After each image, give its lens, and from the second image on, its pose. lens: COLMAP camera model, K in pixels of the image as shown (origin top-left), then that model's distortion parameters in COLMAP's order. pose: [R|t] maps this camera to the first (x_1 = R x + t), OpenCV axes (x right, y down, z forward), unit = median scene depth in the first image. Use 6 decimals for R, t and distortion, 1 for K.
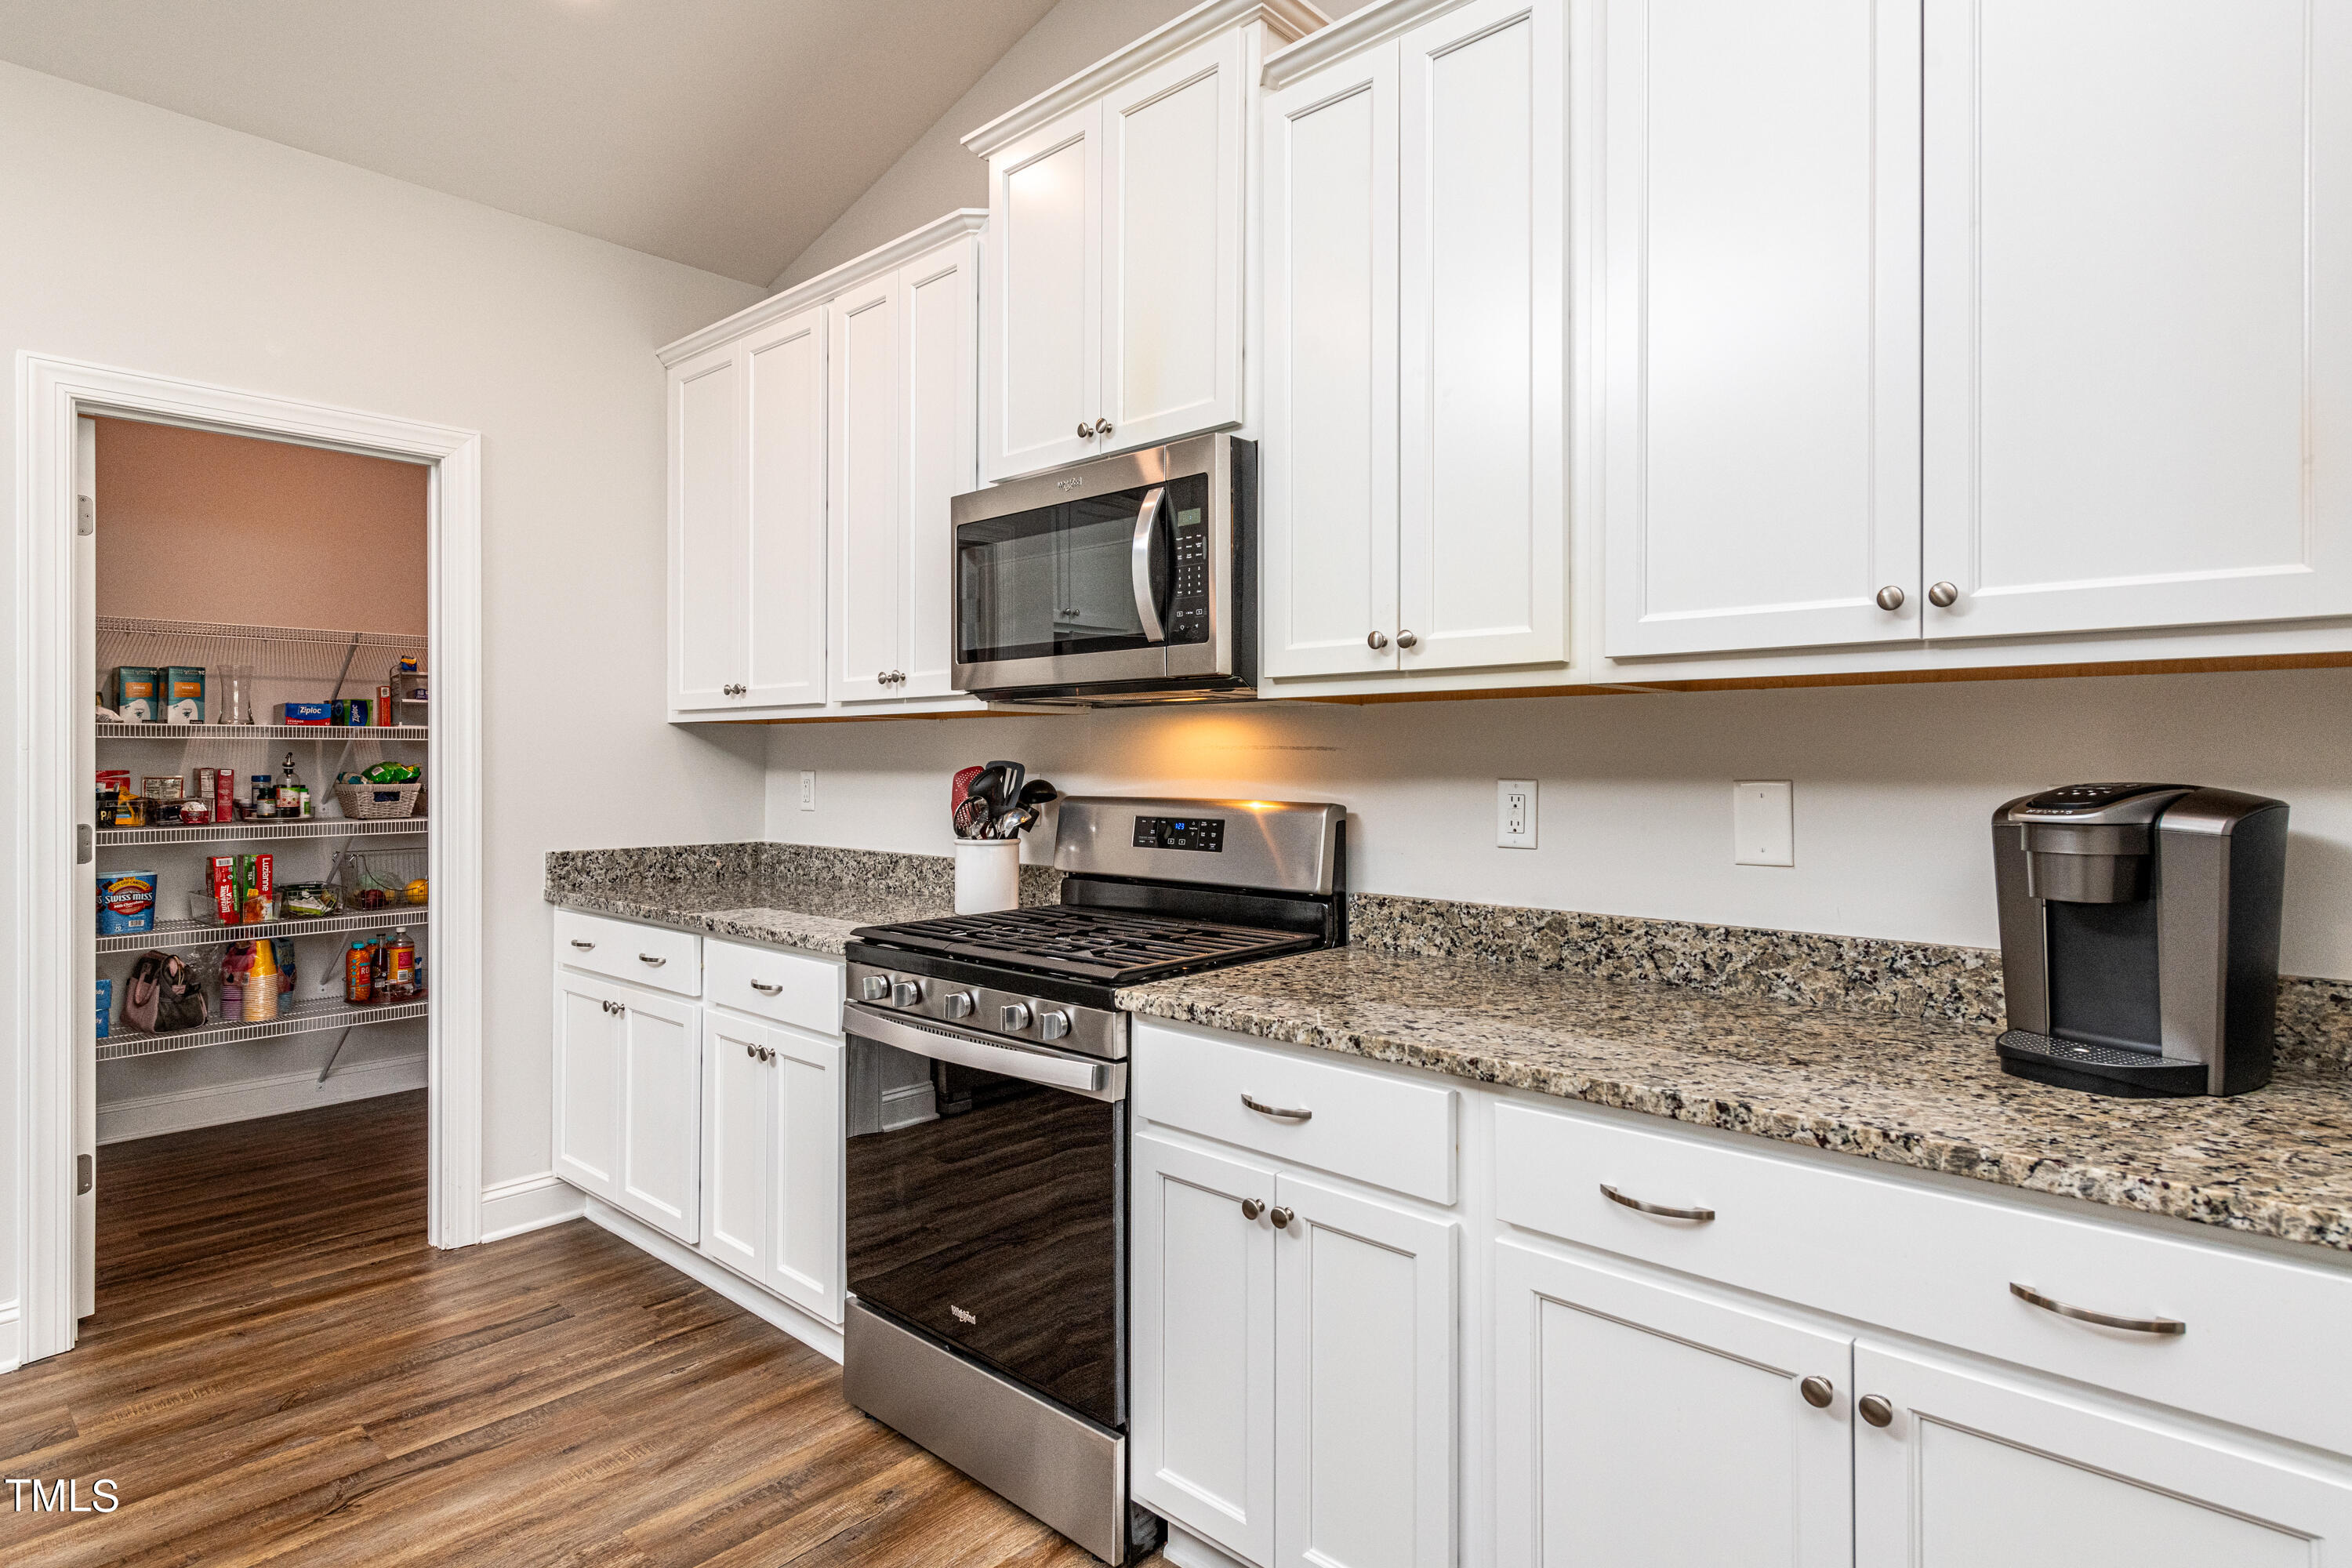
lens RADIAL K [[1234.7, 0, 1196.4], [0, 1234.7, 748.3], [0, 0, 1]] dist [0.017075, -0.008646]
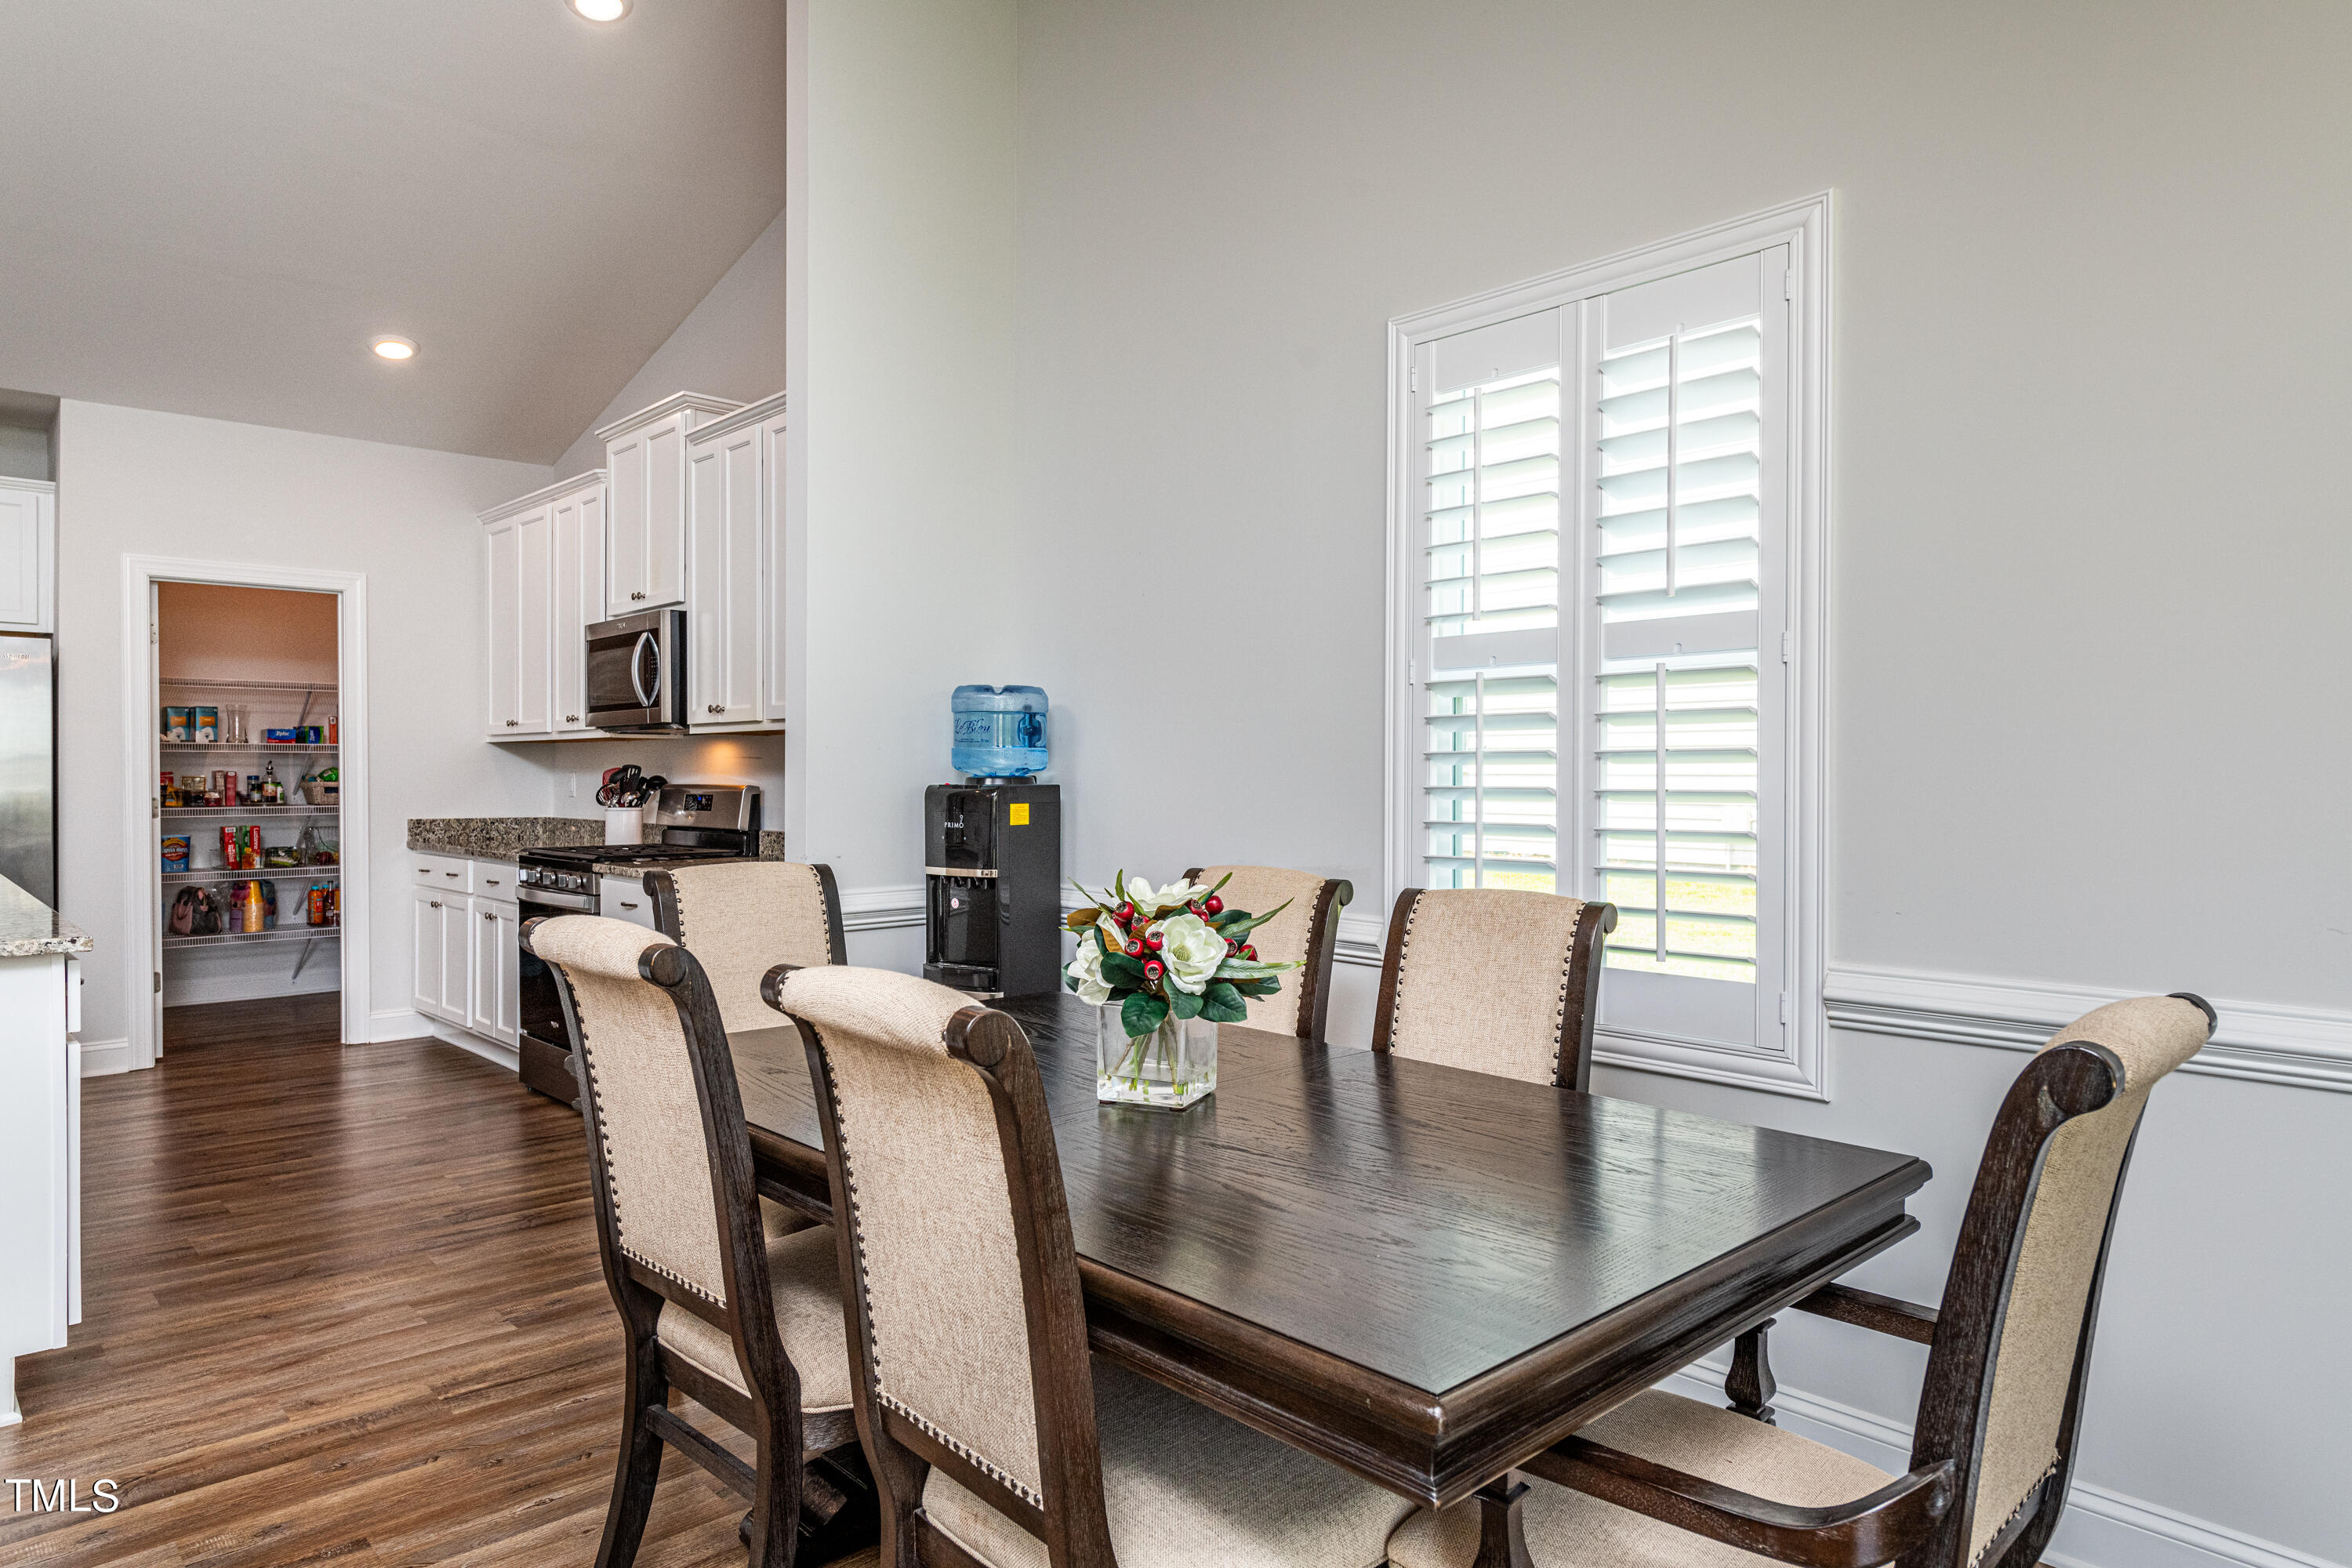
lens RADIAL K [[1409.5, 0, 1216.2], [0, 1409.5, 784.8], [0, 0, 1]] dist [0.003927, -0.002615]
pose [[0.997961, 0.002073, -0.063789, 0.883855], [-0.001047, 0.999870, 0.016105, 0.005711], [0.063814, -0.016005, 0.997833, -1.075622]]
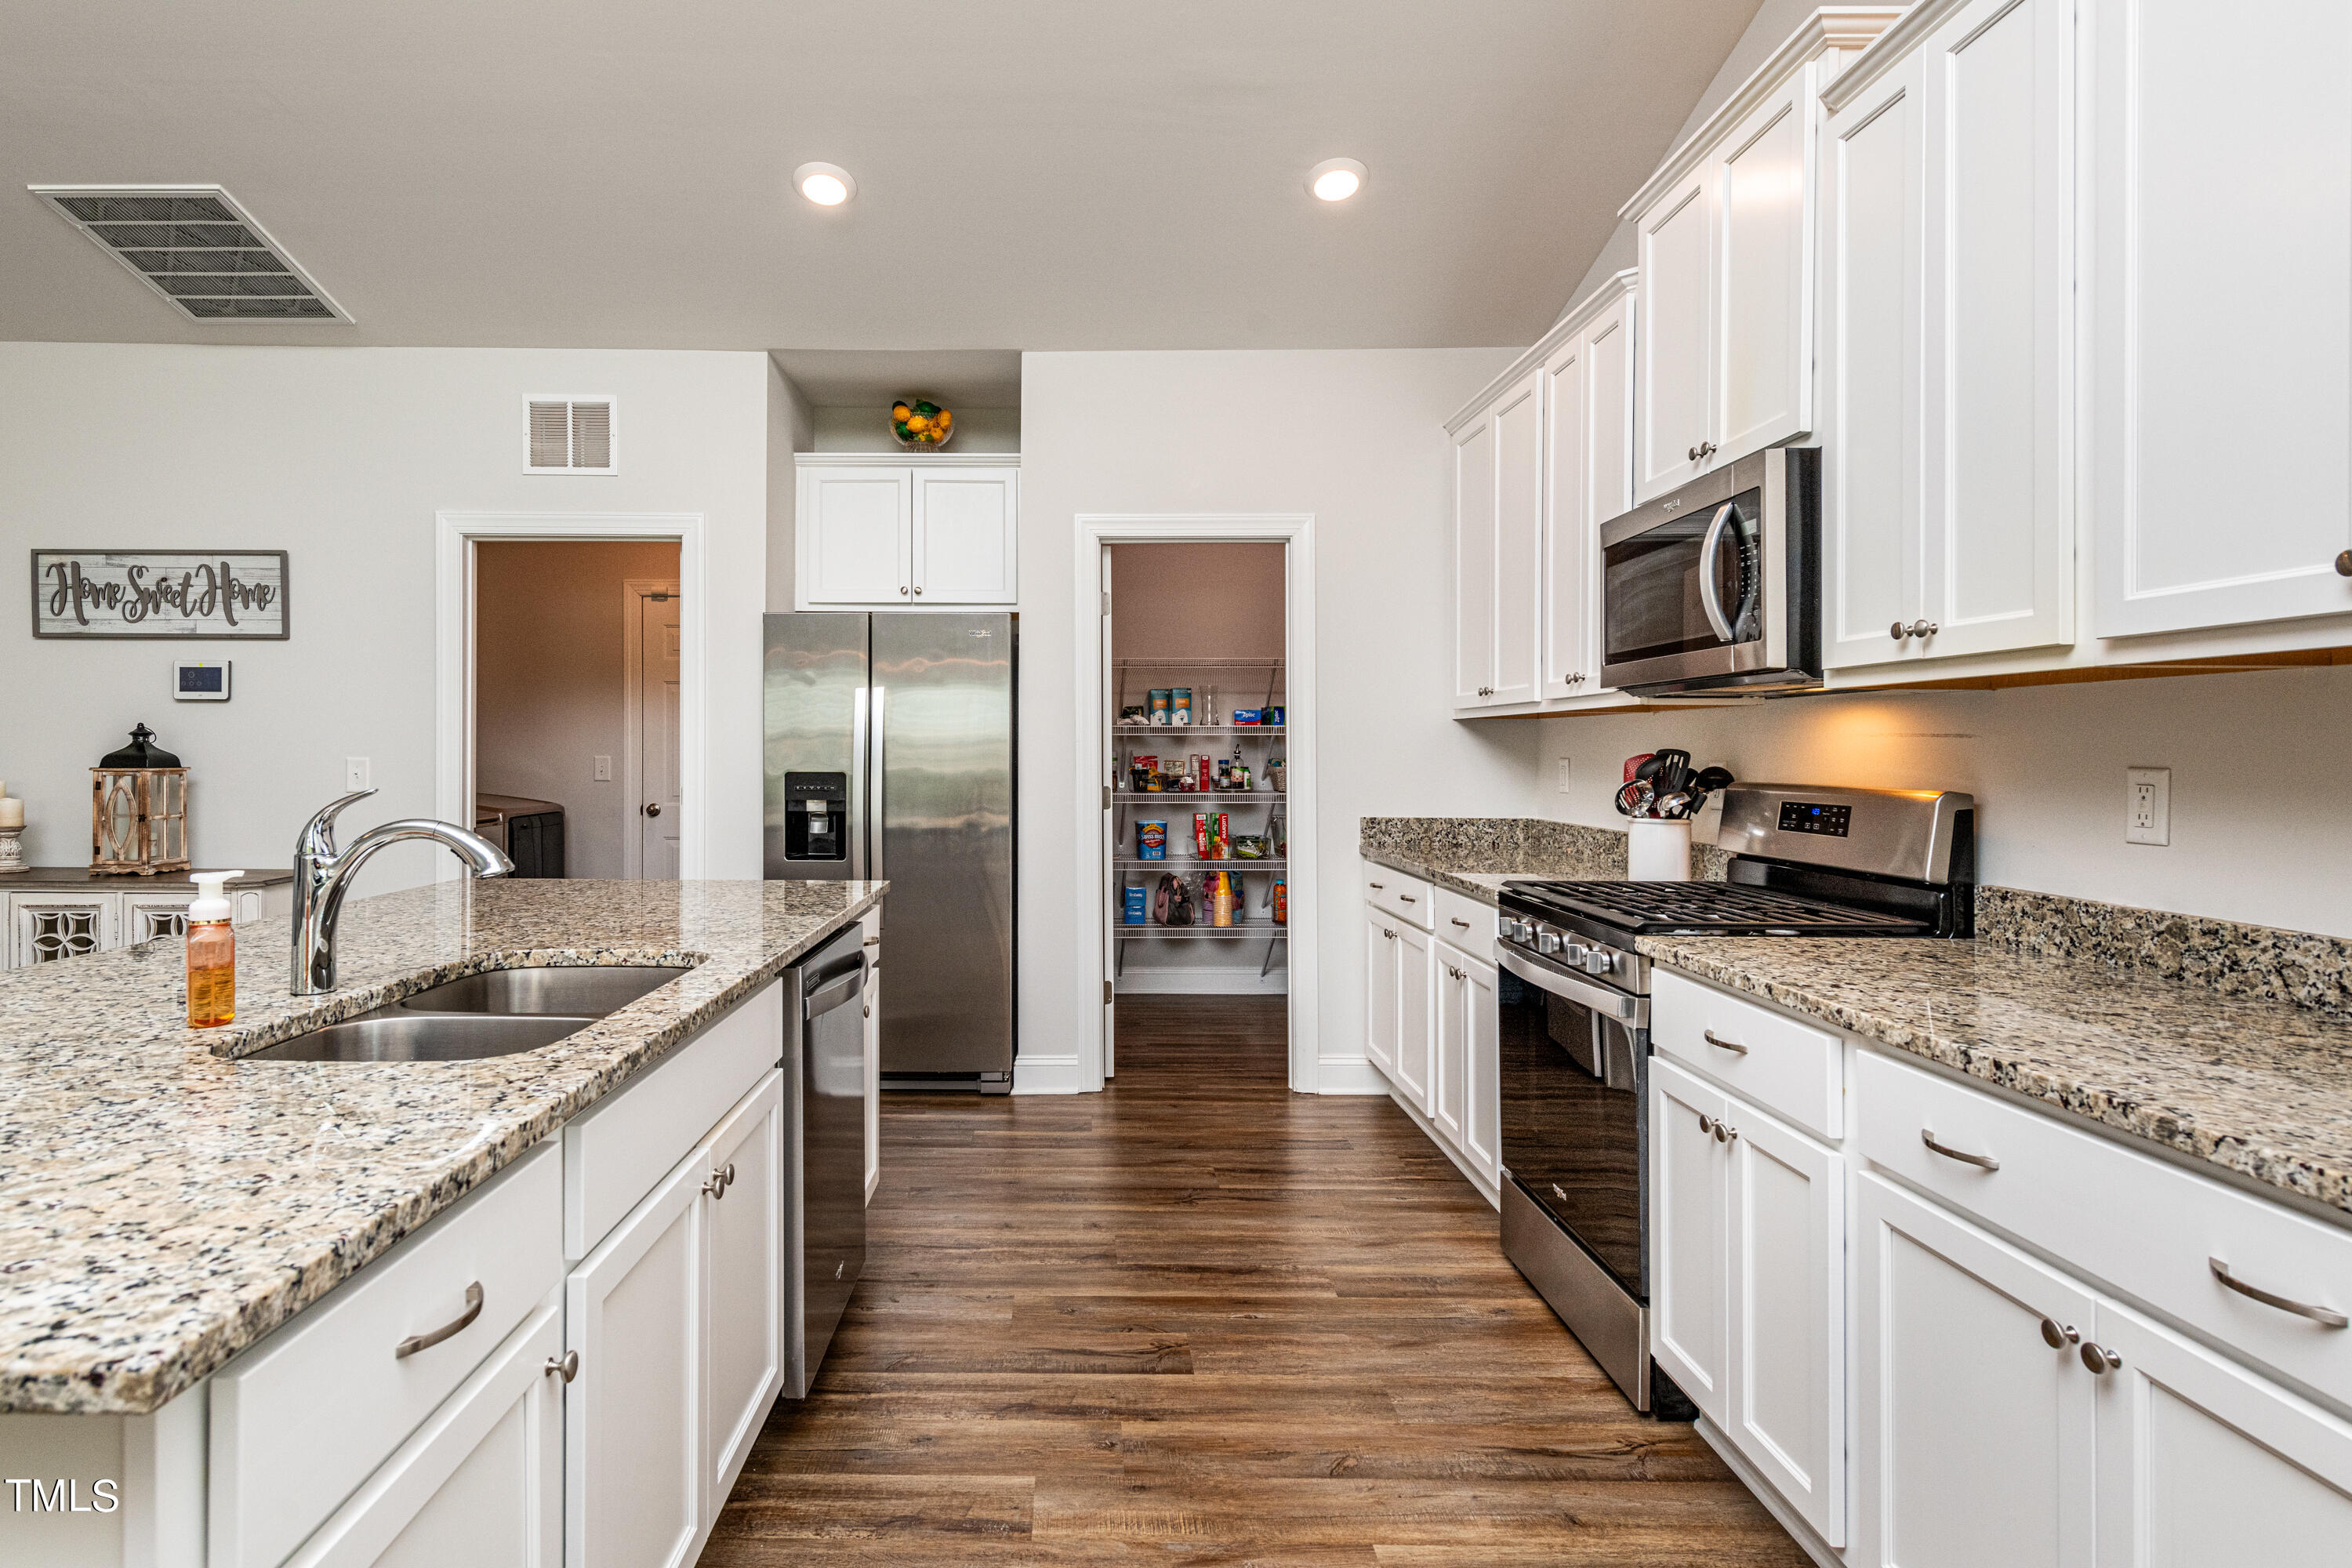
lens RADIAL K [[1234.7, 0, 1062.5], [0, 1234.7, 751.1], [0, 0, 1]] dist [0.017075, -0.008646]
pose [[0.659307, 0.001113, -0.751873, 0.339442], [0.005641, 0.999963, 0.006426, 0.002035], [0.751853, -0.008479, 0.659276, -0.157577]]
